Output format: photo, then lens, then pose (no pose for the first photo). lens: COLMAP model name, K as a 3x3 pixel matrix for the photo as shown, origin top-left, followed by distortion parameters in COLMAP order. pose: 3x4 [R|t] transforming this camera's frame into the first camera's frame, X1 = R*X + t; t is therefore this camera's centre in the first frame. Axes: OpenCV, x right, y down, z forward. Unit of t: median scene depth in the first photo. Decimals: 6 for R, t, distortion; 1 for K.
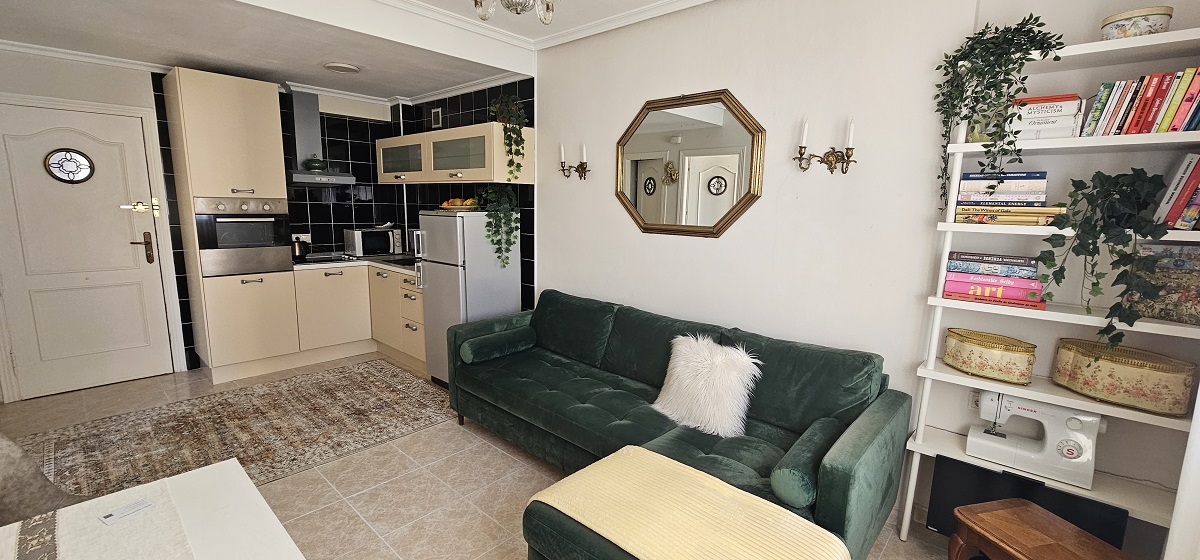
lens RADIAL K [[490.1, 0, 601.5], [0, 490.1, 285.3], [0, 0, 1]] dist [-0.003377, 0.000883]
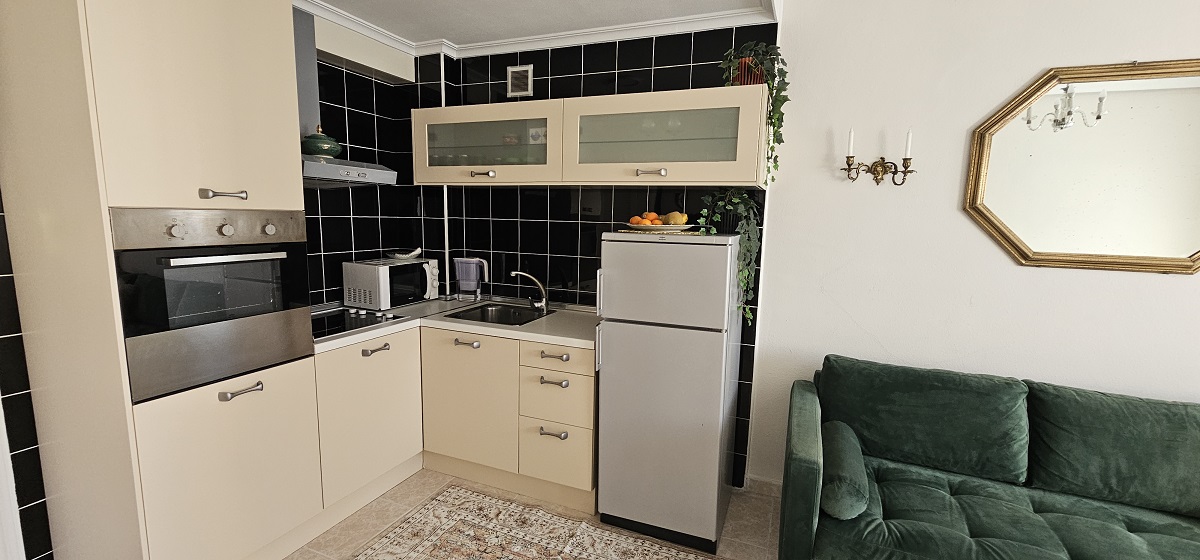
lens RADIAL K [[490.1, 0, 604.1], [0, 490.1, 284.8], [0, 0, 1]] dist [-0.003377, 0.000883]
pose [[0.939463, -0.047967, 0.339277, -0.644509], [0.053035, 0.998577, -0.005675, -0.102603], [-0.338522, 0.023325, 0.940669, 0.536631]]
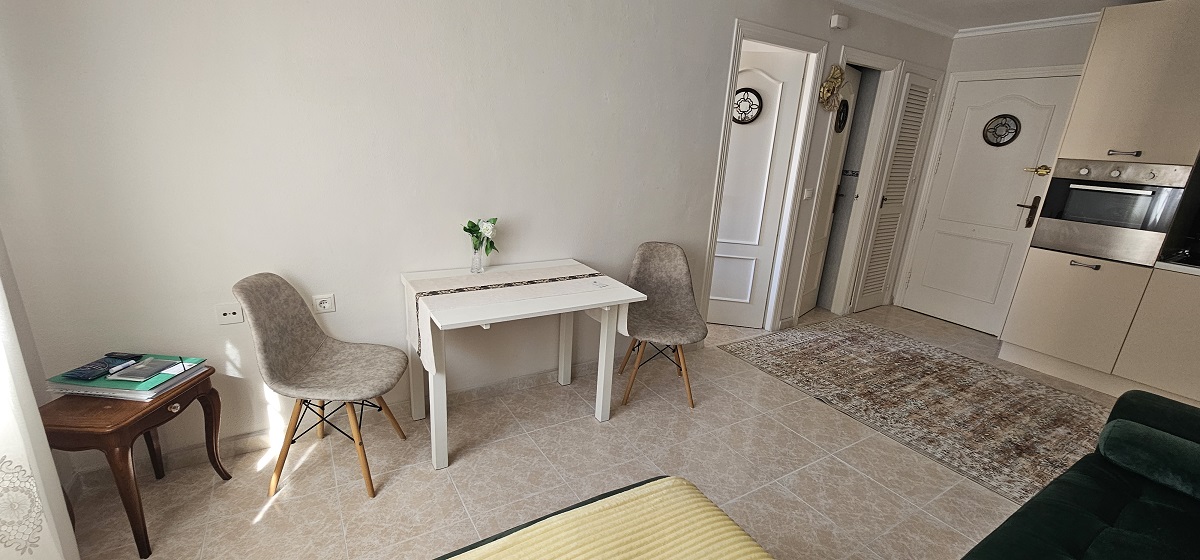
lens RADIAL K [[490.1, 0, 578.2], [0, 490.1, 286.0], [0, 0, 1]] dist [-0.003377, 0.000883]
pose [[-0.297225, 0.254414, -0.920288, 0.351286], [-0.211298, 0.922423, 0.323247, -0.073269], [0.931134, 0.290533, -0.220410, 0.469515]]
